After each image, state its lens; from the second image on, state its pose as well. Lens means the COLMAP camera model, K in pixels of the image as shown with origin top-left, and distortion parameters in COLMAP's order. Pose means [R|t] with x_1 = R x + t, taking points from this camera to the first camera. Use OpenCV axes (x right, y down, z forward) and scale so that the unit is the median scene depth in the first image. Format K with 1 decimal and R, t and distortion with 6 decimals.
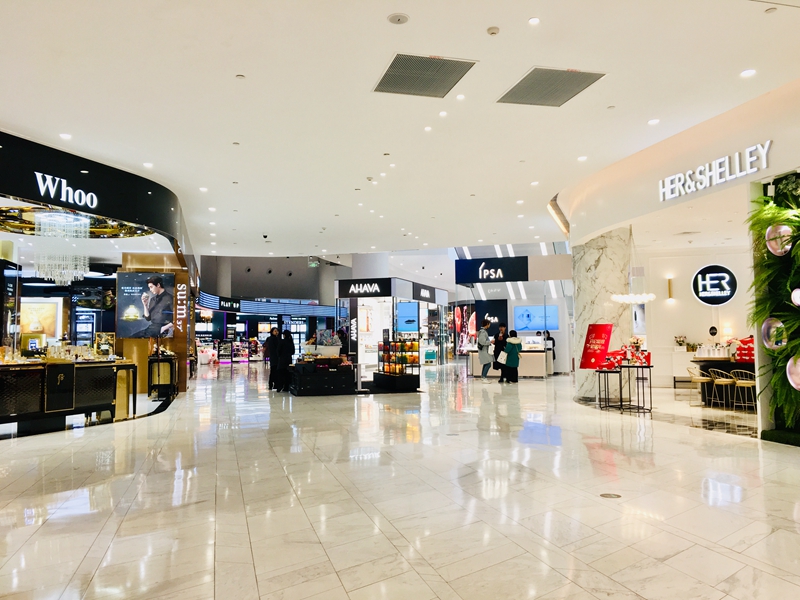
lens RADIAL K [[668.8, 0, 399.7], [0, 668.8, 298.8], [0, 0, 1]] dist [0.007435, 0.001949]
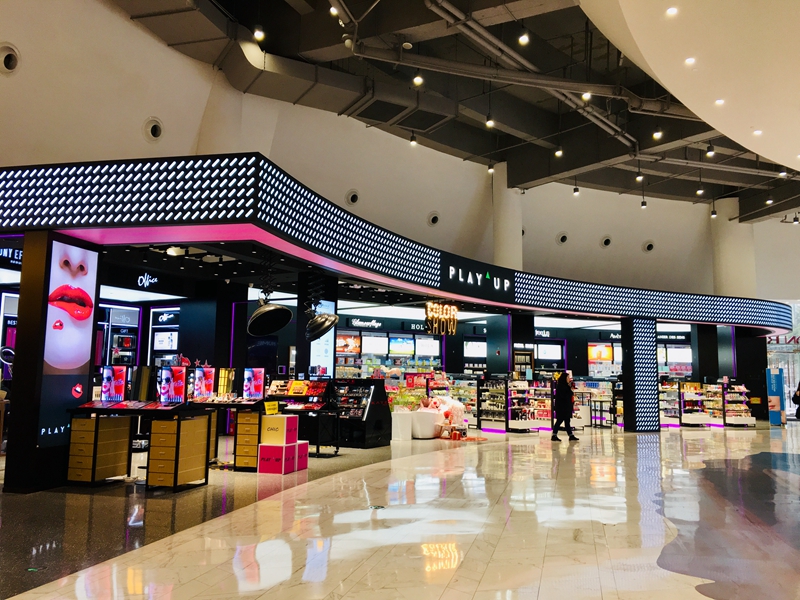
lens RADIAL K [[668.8, 0, 398.6], [0, 668.8, 297.3], [0, 0, 1]] dist [0.007435, 0.001949]
pose [[0.868340, -0.035976, -0.494664, -0.101726], [0.008708, 0.998318, -0.057320, 0.035368], [0.495894, 0.045466, 0.867192, 0.599574]]
